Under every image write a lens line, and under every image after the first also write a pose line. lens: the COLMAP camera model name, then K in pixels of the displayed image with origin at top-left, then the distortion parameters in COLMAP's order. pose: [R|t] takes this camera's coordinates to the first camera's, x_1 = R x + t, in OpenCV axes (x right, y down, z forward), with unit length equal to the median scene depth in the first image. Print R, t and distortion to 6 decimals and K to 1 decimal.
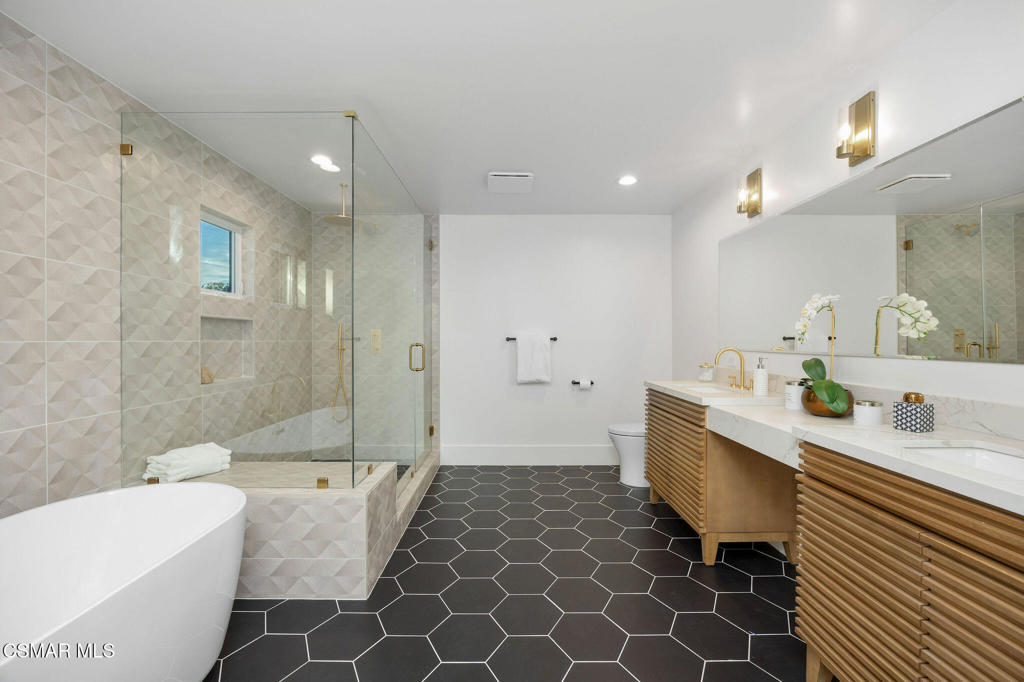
lens RADIAL K [[434.5, 0, 507.6], [0, 434.5, 341.3], [0, 0, 1]] dist [-0.002069, 0.000257]
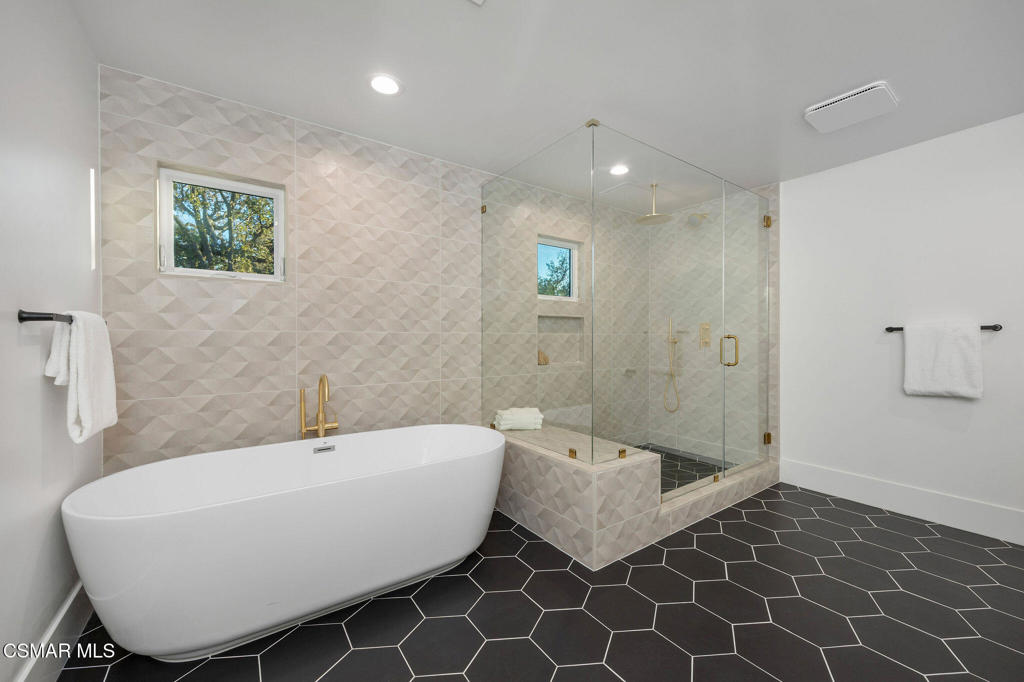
lens RADIAL K [[402.9, 0, 511.5], [0, 402.9, 337.7], [0, 0, 1]] dist [0.016933, 0.000370]
pose [[0.586226, -0.001295, -0.810146, 0.273153], [-0.001751, 0.999994, -0.002865, 0.016558], [0.810146, 0.003098, 0.586221, 0.184763]]
